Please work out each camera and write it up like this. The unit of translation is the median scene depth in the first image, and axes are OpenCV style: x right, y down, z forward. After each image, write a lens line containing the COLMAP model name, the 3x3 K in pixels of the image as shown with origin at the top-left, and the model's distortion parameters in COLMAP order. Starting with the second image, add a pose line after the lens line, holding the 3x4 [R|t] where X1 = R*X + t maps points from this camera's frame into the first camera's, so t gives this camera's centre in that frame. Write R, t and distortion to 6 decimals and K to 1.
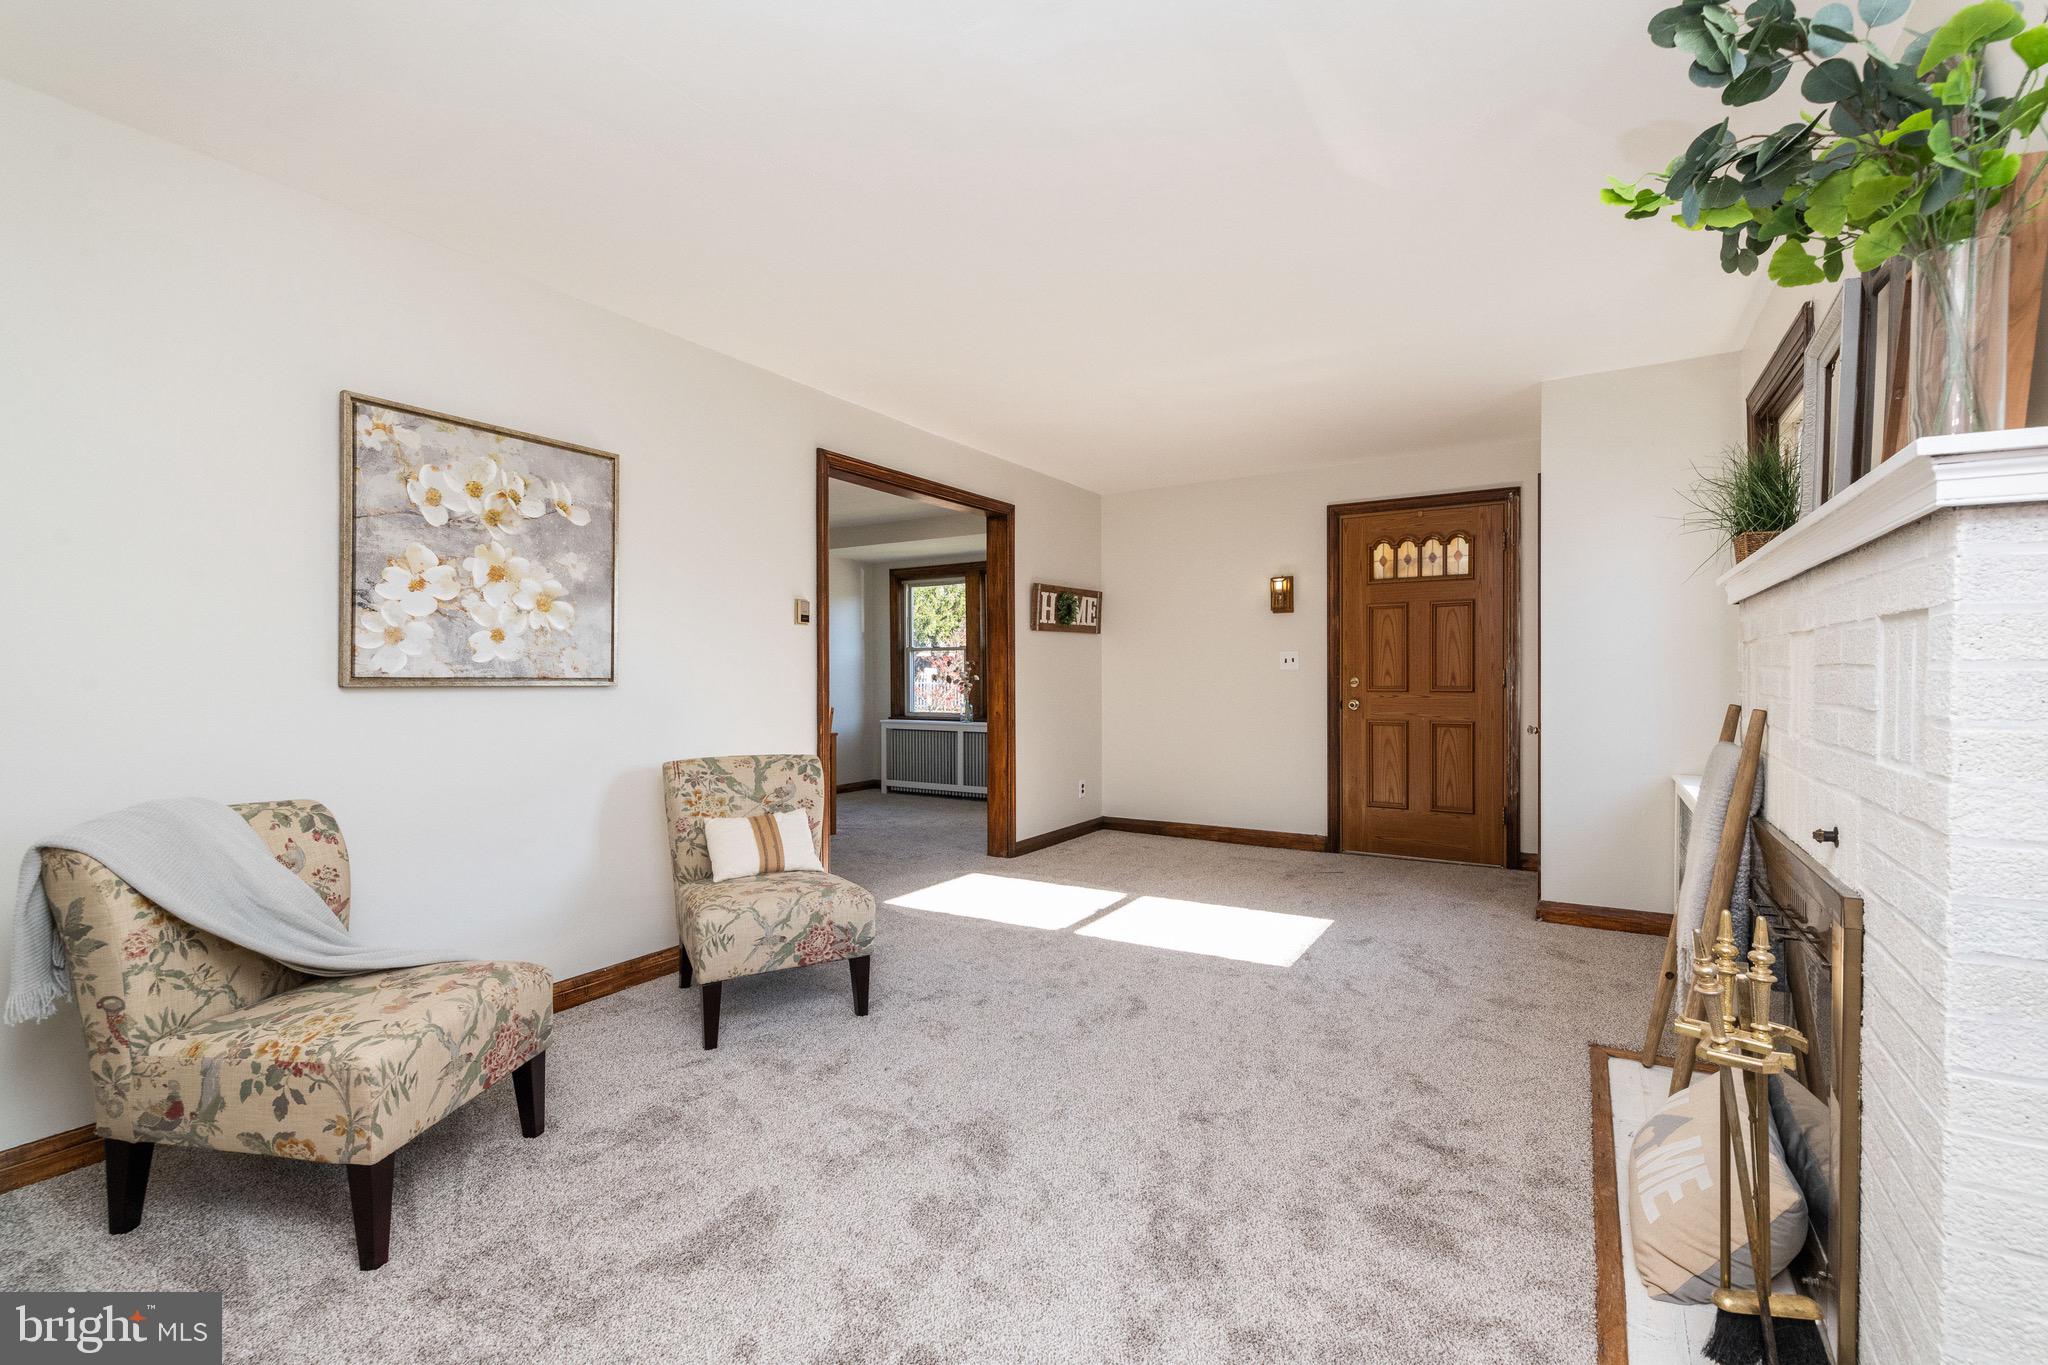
lens RADIAL K [[880.7, 0, 1017.5], [0, 880.7, 665.6], [0, 0, 1]] dist [0.000808, -0.000234]
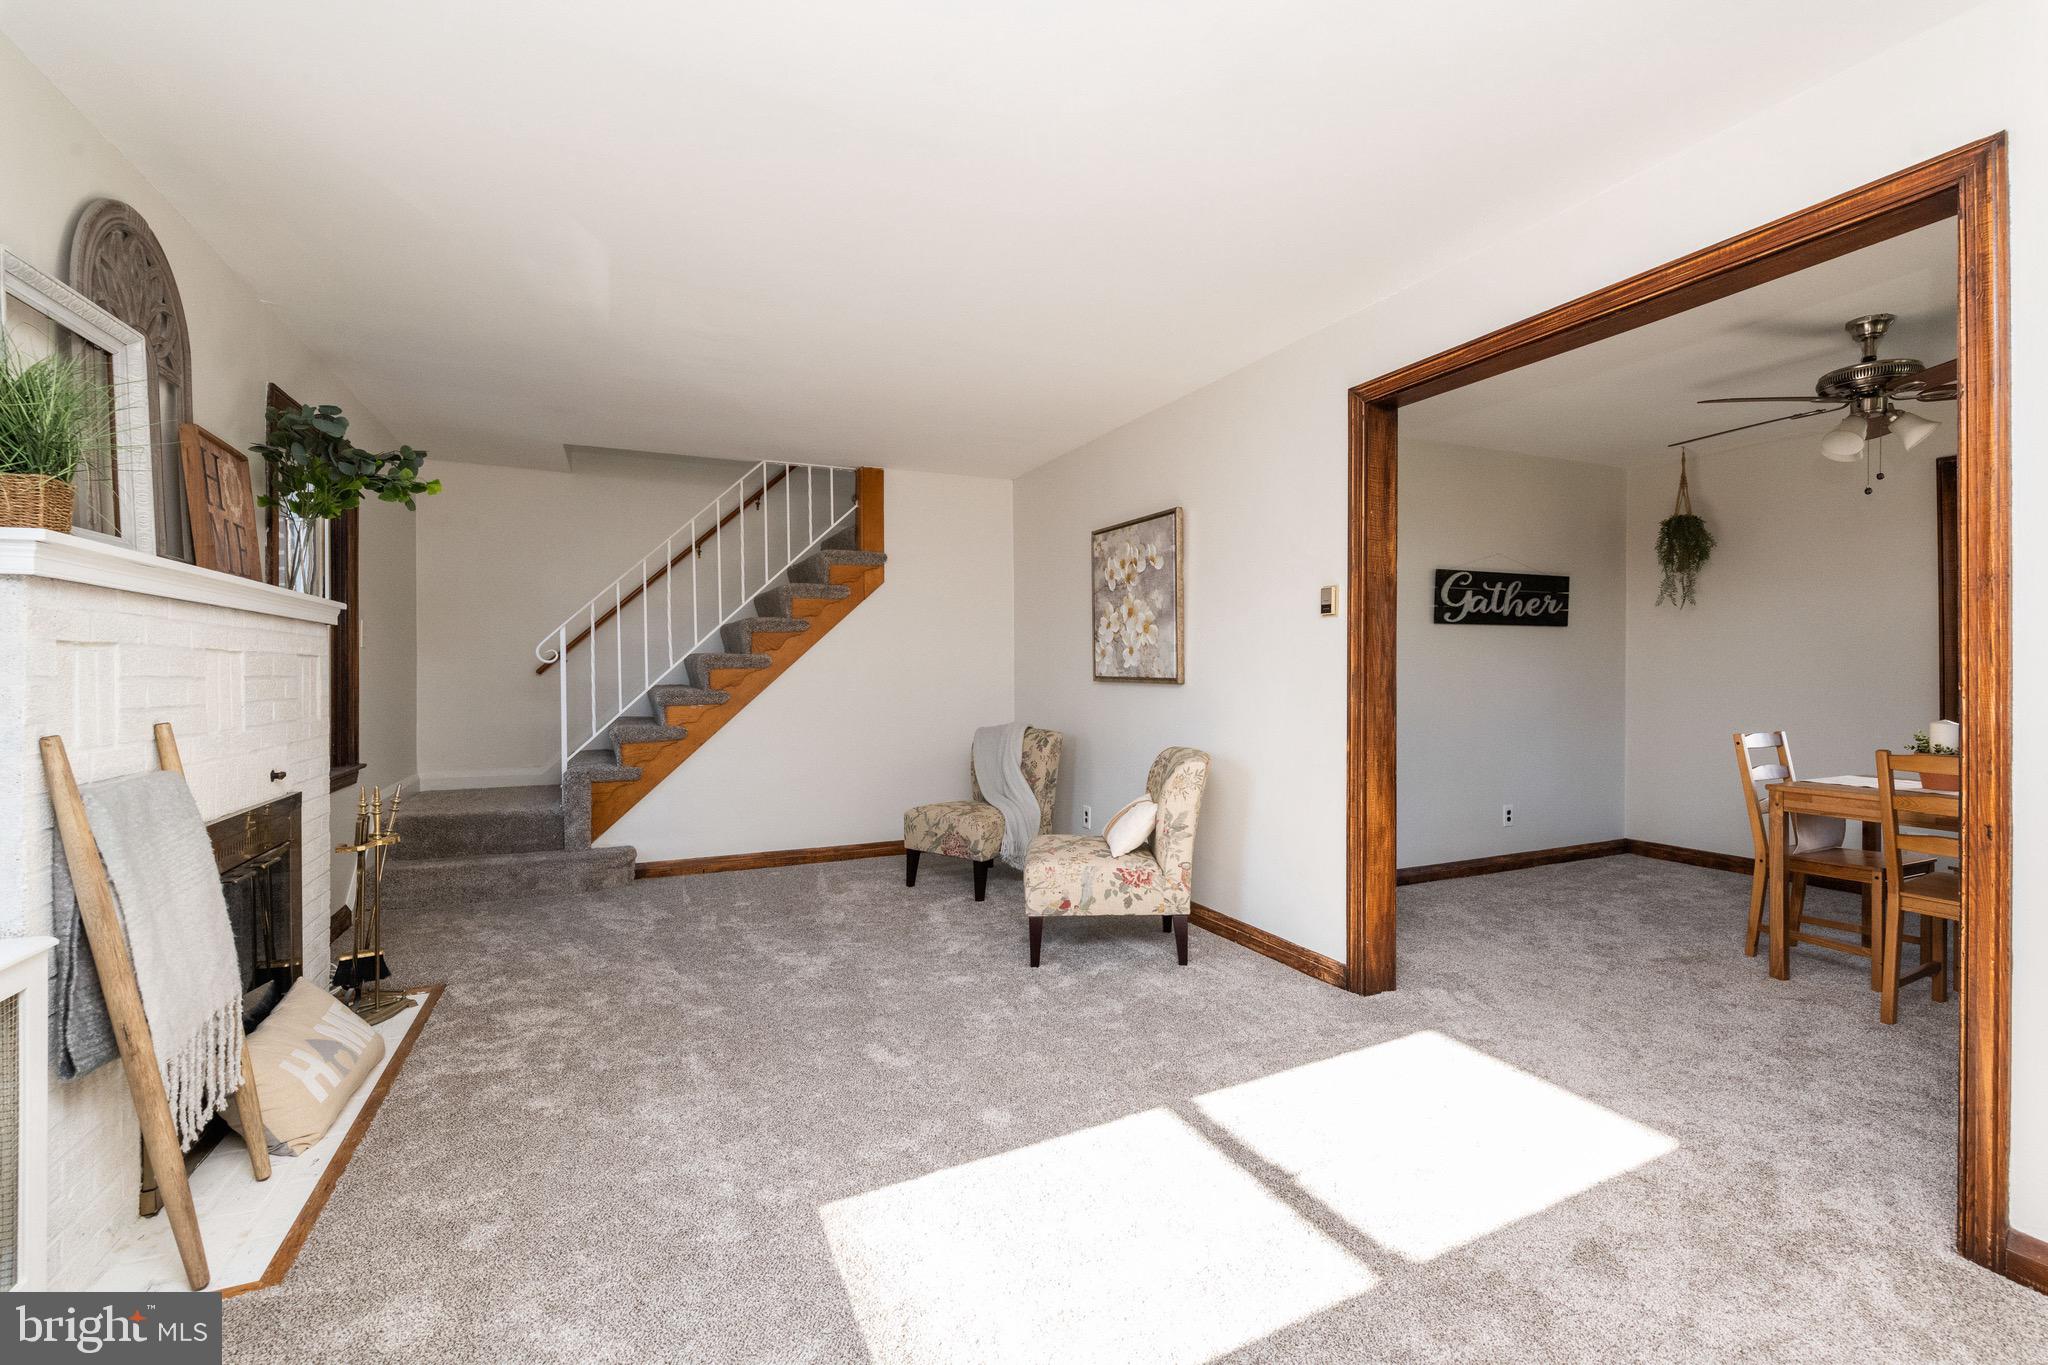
lens RADIAL K [[880.7, 0, 1017.5], [0, 880.7, 665.6], [0, 0, 1]] dist [0.000808, -0.000234]
pose [[-0.549399, -0.011686, -0.835478, 0.836275], [0.001304, 0.999889, -0.014843, 0.015952], [0.835559, -0.009244, -0.549323, 1.654881]]
